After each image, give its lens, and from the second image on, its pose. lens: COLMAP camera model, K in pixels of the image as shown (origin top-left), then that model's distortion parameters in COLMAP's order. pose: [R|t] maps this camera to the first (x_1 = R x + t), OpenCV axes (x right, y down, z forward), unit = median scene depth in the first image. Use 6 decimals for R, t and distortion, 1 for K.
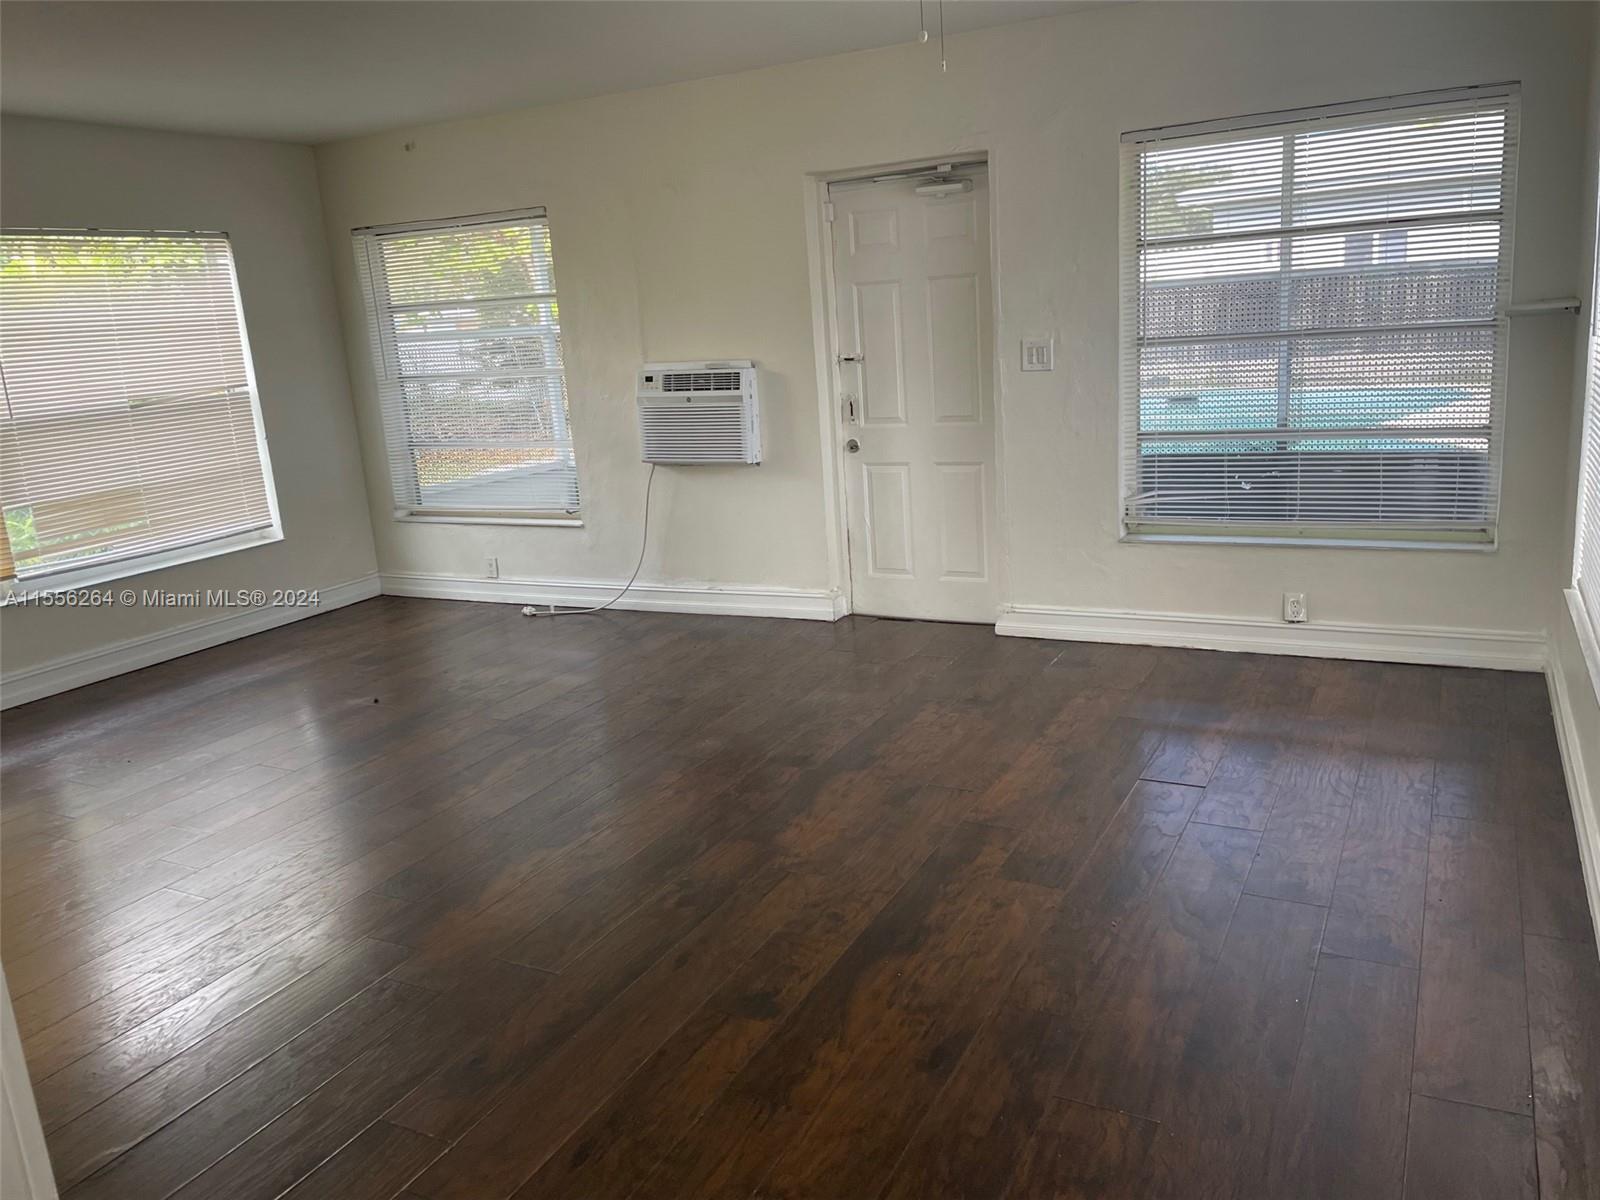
lens RADIAL K [[1220.5, 0, 793.3], [0, 1220.5, 596.8], [0, 0, 1]] dist [0.073235, -0.082904]
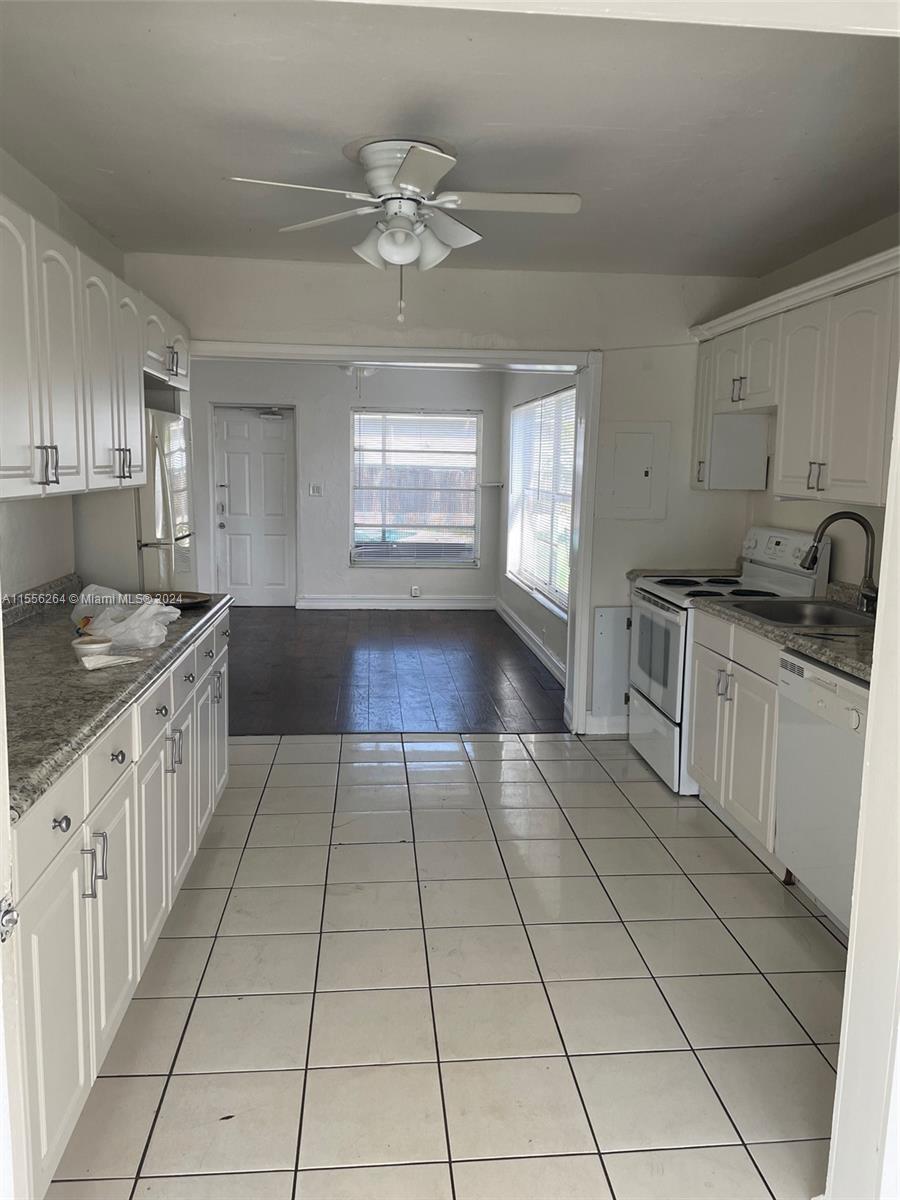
lens RADIAL K [[915.4, 0, 452.2], [0, 915.4, 598.3], [0, 0, 1]] dist [0.073235, -0.082904]
pose [[0.831936, 0.008193, 0.554811, -0.543287], [0.054049, 0.993939, -0.095725, 0.191675], [-0.552232, 0.109624, 0.826451, -0.581272]]
